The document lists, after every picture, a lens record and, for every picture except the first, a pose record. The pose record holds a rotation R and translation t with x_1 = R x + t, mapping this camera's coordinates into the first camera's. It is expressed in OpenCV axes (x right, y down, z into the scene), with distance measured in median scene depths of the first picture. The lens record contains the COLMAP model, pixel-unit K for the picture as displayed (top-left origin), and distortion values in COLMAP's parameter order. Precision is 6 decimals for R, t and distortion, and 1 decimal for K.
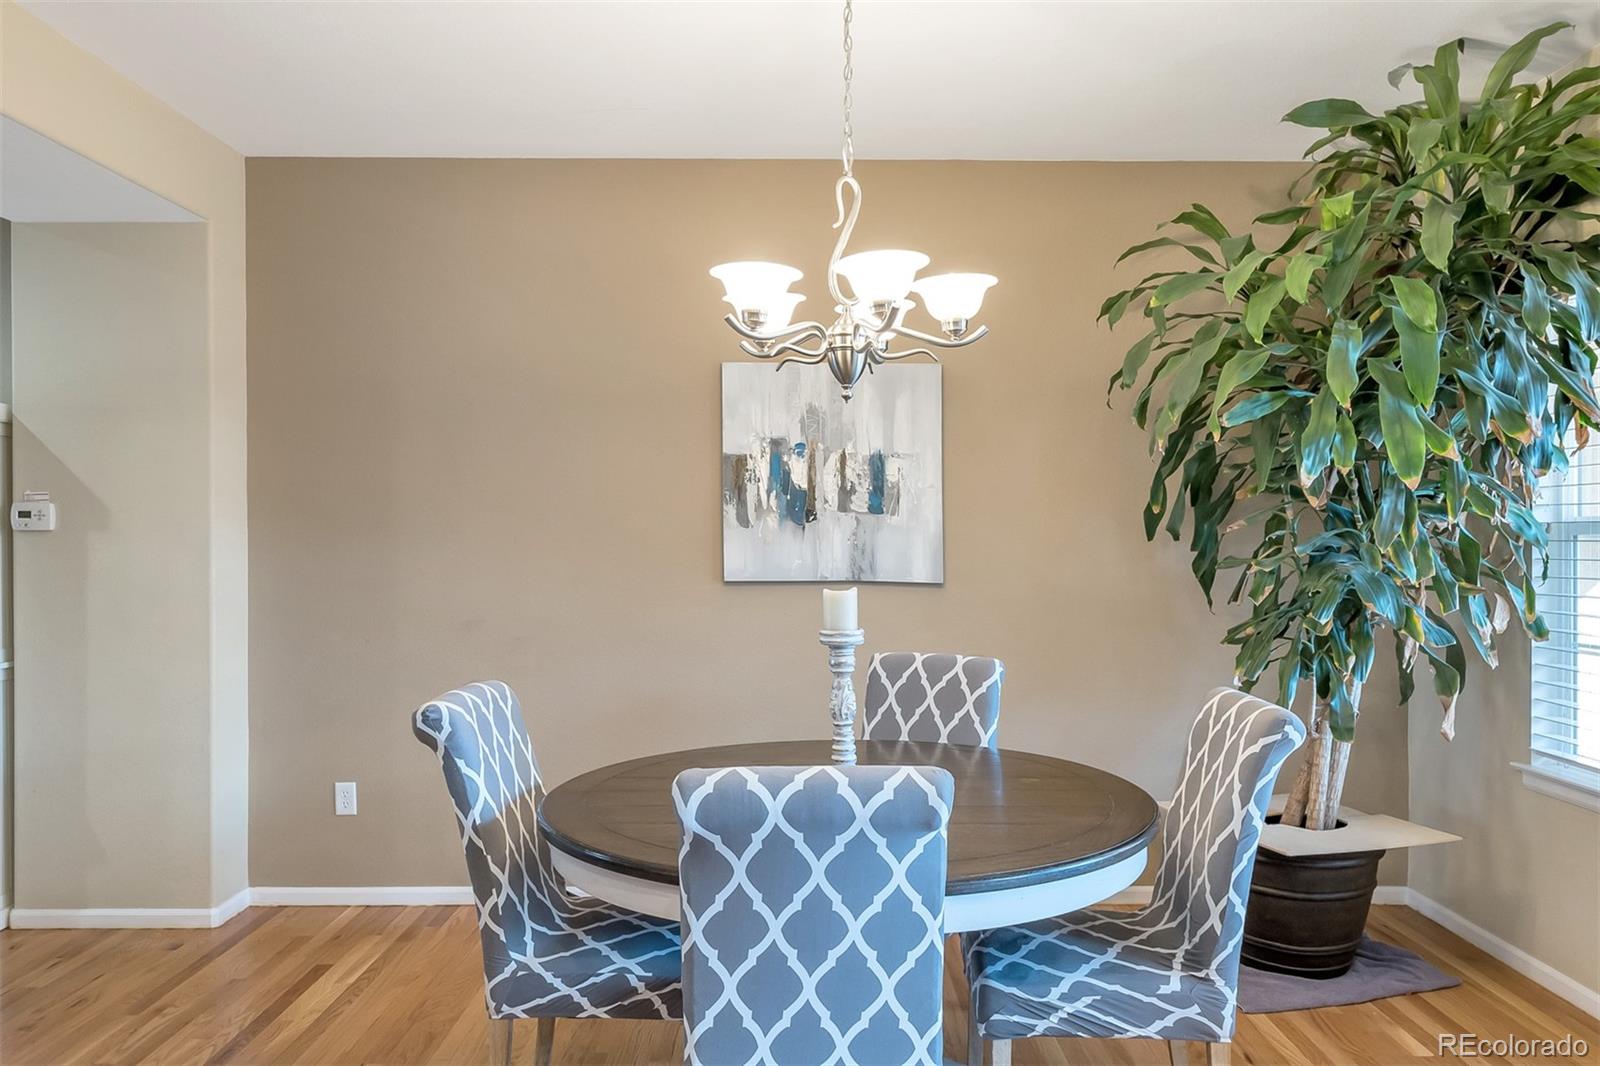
lens RADIAL K [[1130.7, 0, 800.1], [0, 1130.7, 542.3], [0, 0, 1]] dist [-0.001506, 0.003248]
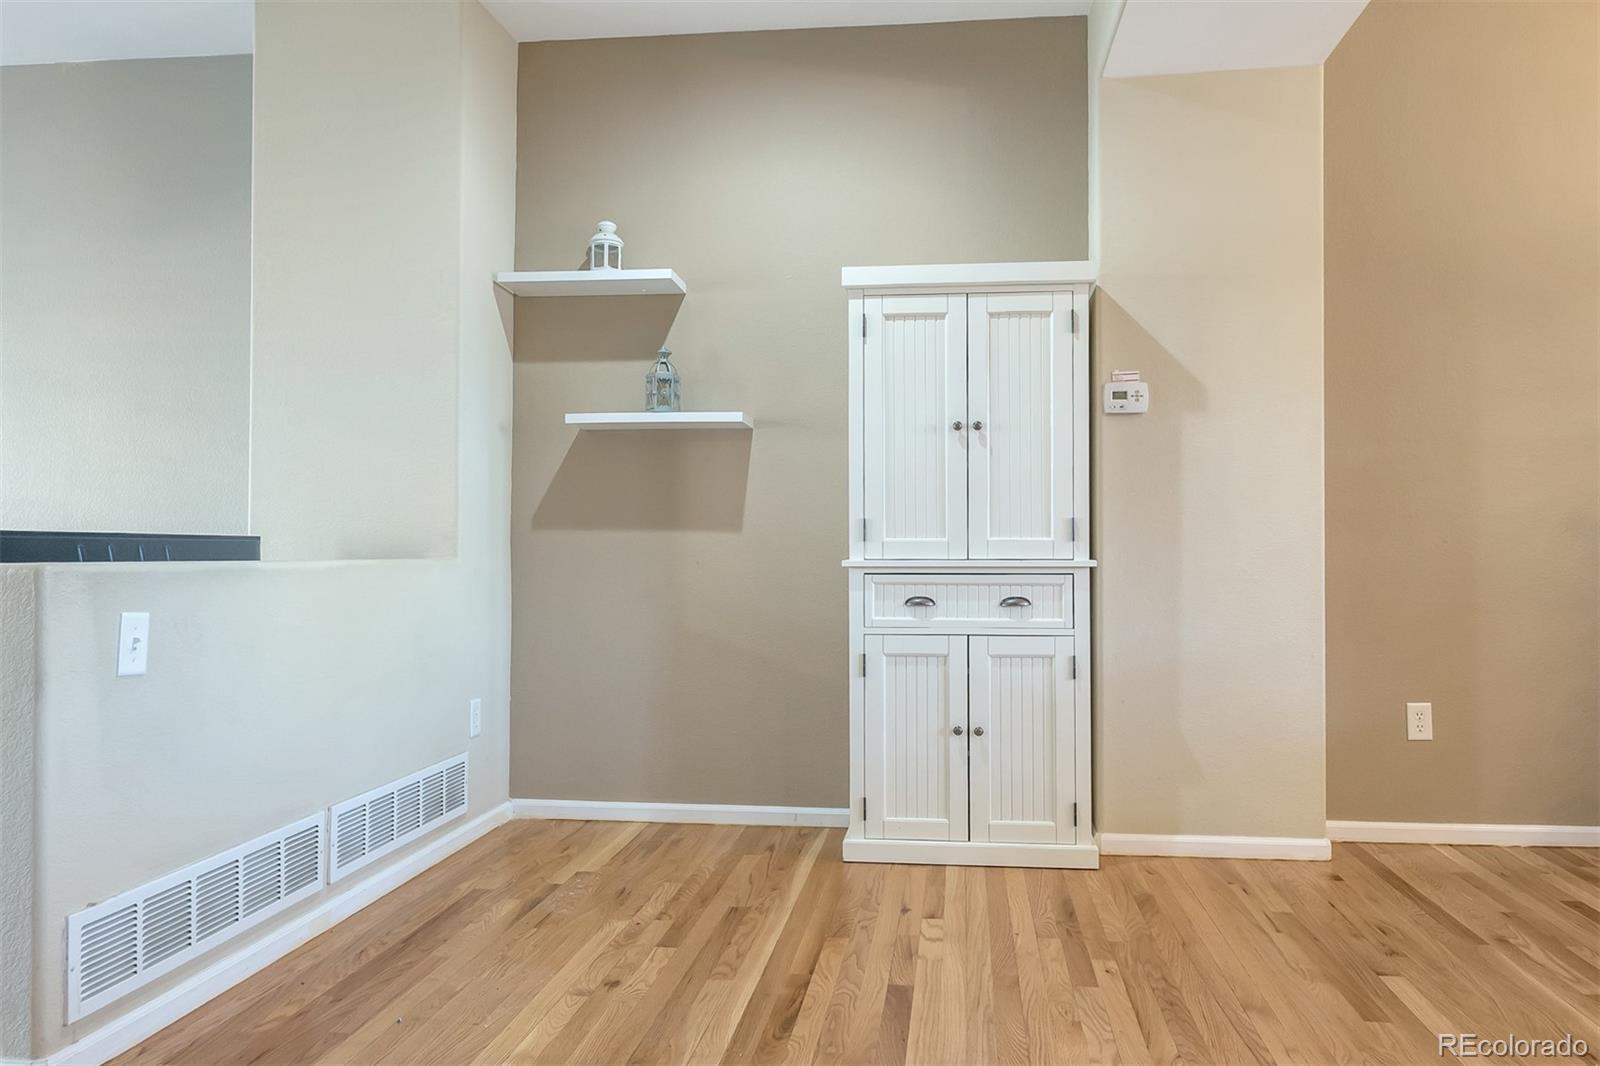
lens RADIAL K [[1130.7, 0, 804.7], [0, 1130.7, 531.6], [0, 0, 1]] dist [-0.001506, 0.003248]
pose [[0.992998, -0.007497, -0.117889, -0.826076], [0.005492, 0.999835, -0.017320, 0.098309], [0.117999, 0.016552, 0.992876, 0.073479]]
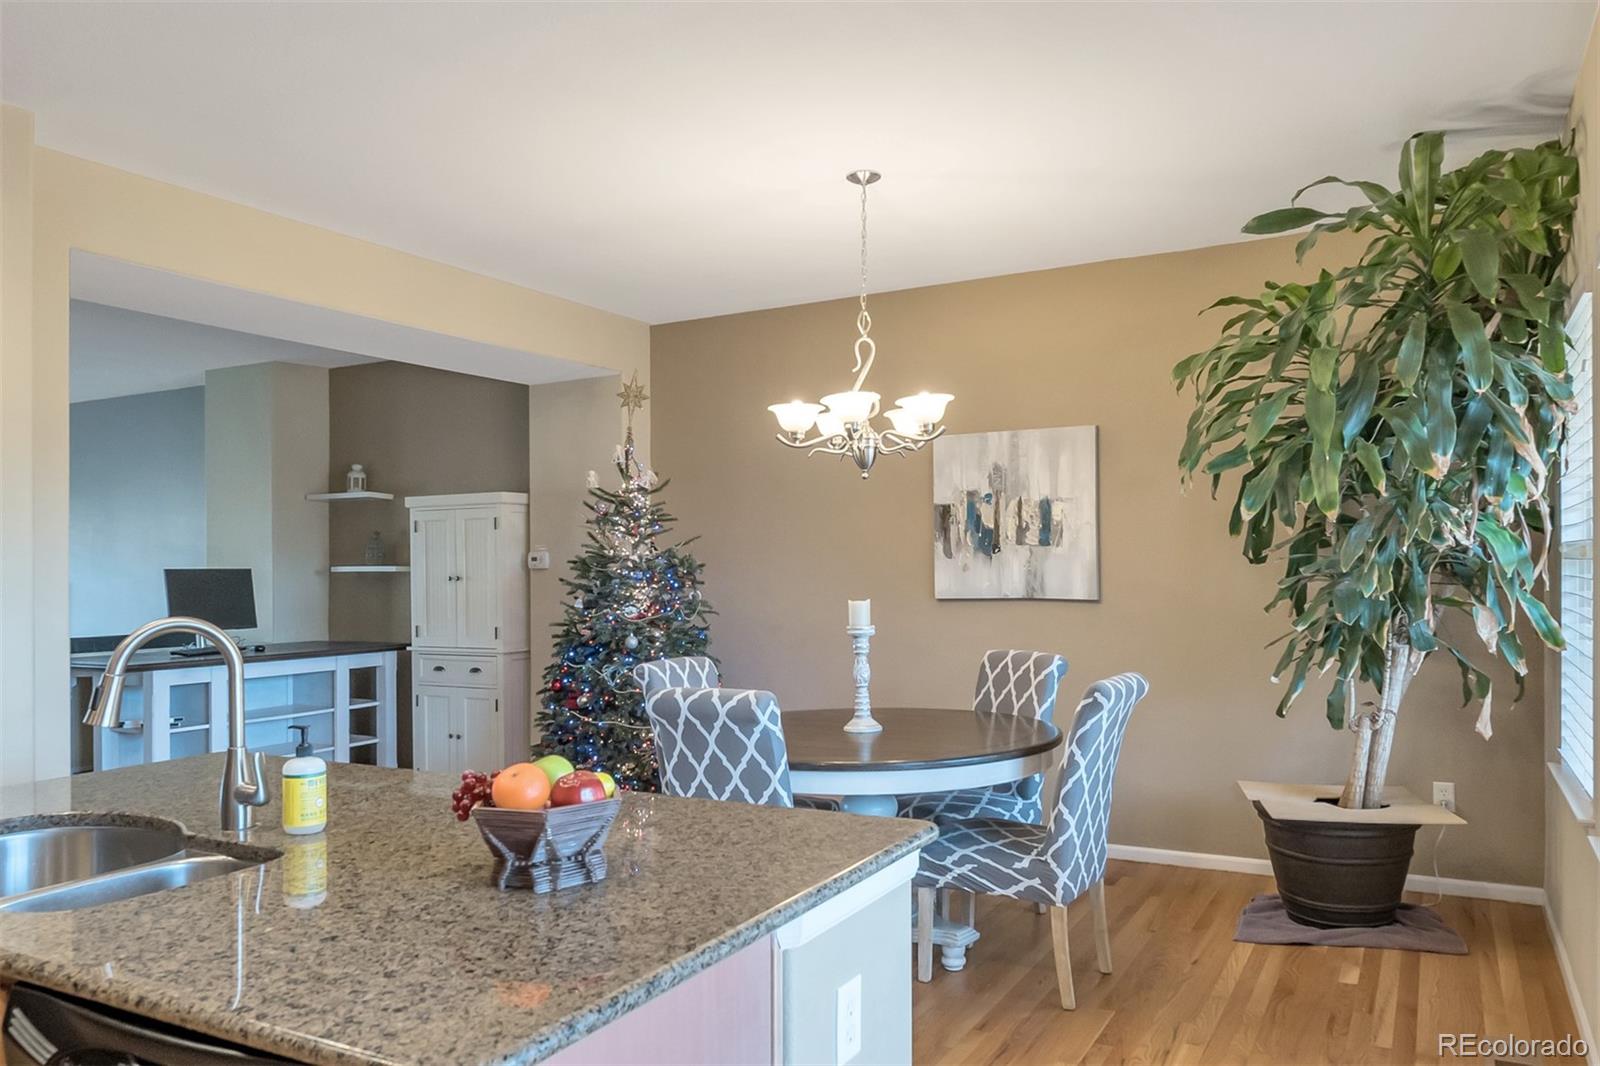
lens RADIAL K [[1130.7, 0, 801.2], [0, 1130.7, 535.4], [0, 0, 1]] dist [-0.001506, 0.003248]
pose [[0.873633, -0.029010, -0.485720, 0.468324], [0.014651, 0.999337, -0.033335, 0.001678], [0.486364, 0.022006, 0.873479, -0.266319]]
